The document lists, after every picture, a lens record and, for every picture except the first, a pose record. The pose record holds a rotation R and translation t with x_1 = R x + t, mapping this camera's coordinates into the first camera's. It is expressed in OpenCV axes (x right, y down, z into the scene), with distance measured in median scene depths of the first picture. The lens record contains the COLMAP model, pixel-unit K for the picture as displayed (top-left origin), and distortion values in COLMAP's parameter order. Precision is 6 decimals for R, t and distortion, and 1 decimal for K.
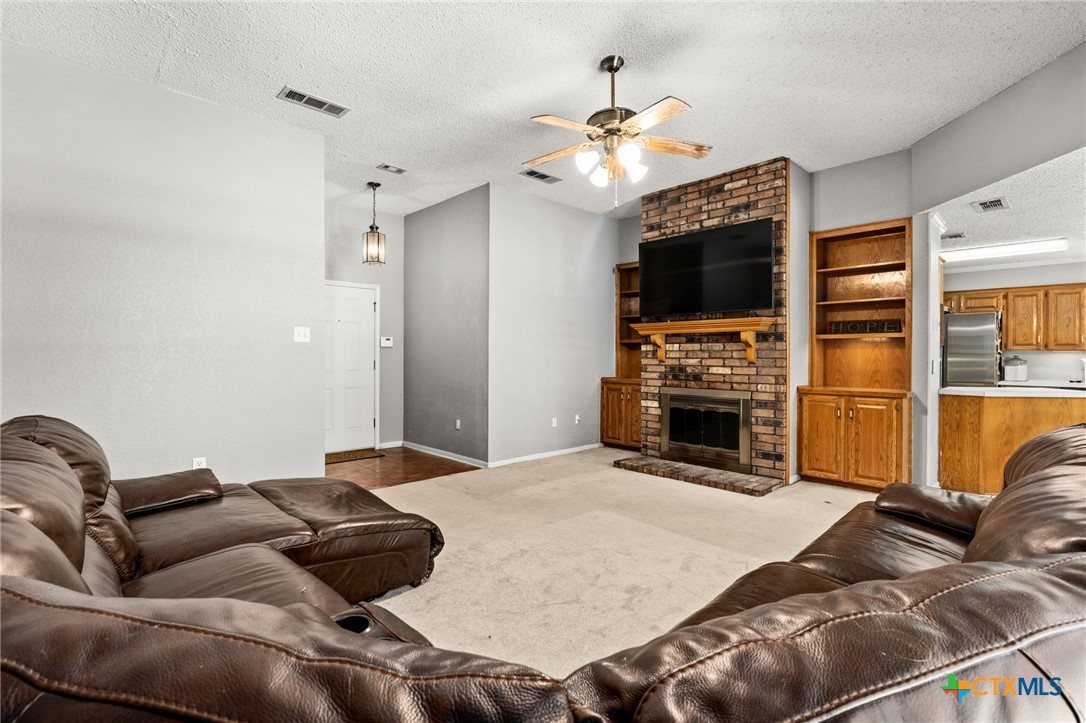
lens RADIAL K [[496.1, 0, 540.3], [0, 496.1, 355.8], [0, 0, 1]] dist [-0.002123, -0.000502]
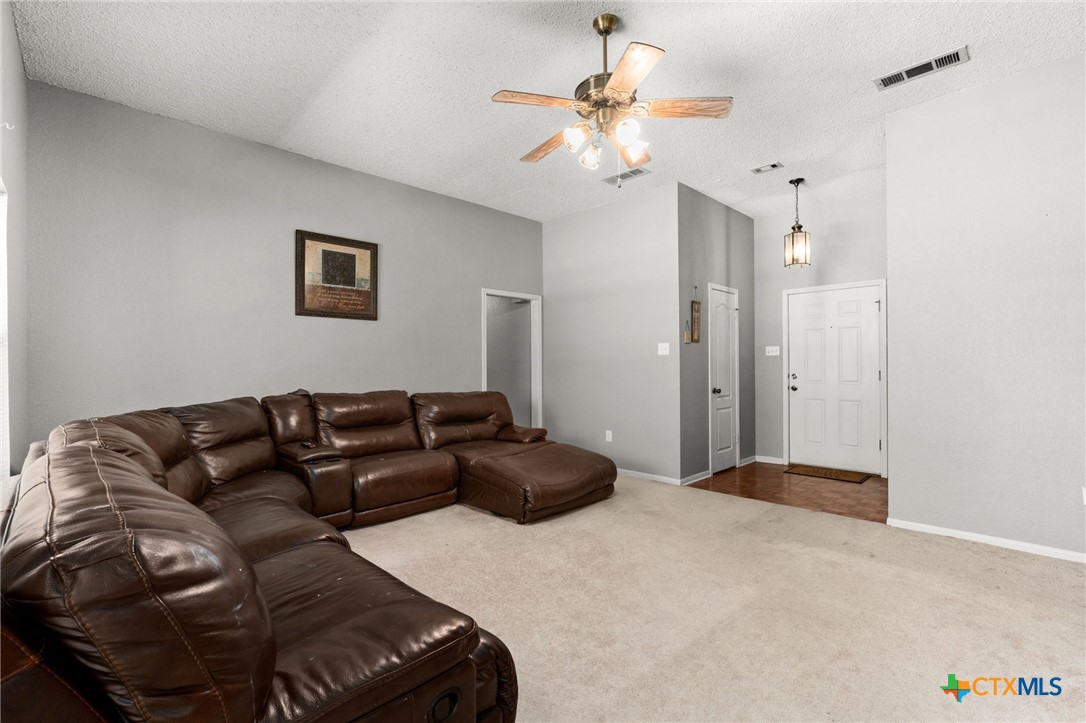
lens RADIAL K [[496.1, 0, 550.7], [0, 496.1, 367.0], [0, 0, 1]] dist [-0.002123, -0.000502]
pose [[0.011863, -0.004591, -0.999919, 0.606403], [0.004287, 0.999981, -0.004540, 0.006035], [0.999920, -0.004233, 0.011883, 0.541967]]
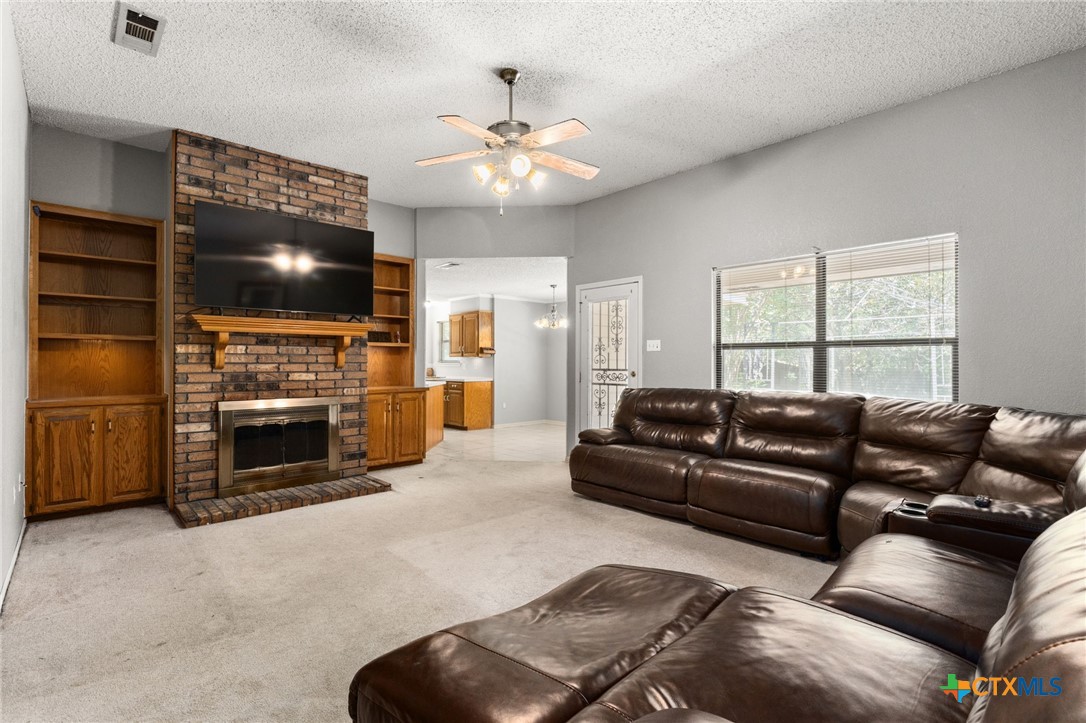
lens RADIAL K [[496.1, 0, 532.1], [0, 496.1, 360.9], [0, 0, 1]] dist [-0.002123, -0.000502]
pose [[0.026411, 0.000441, 0.999651, -0.528495], [0.002163, 0.999998, -0.000499, 0.002207], [-0.999649, 0.002175, 0.026410, 0.549471]]
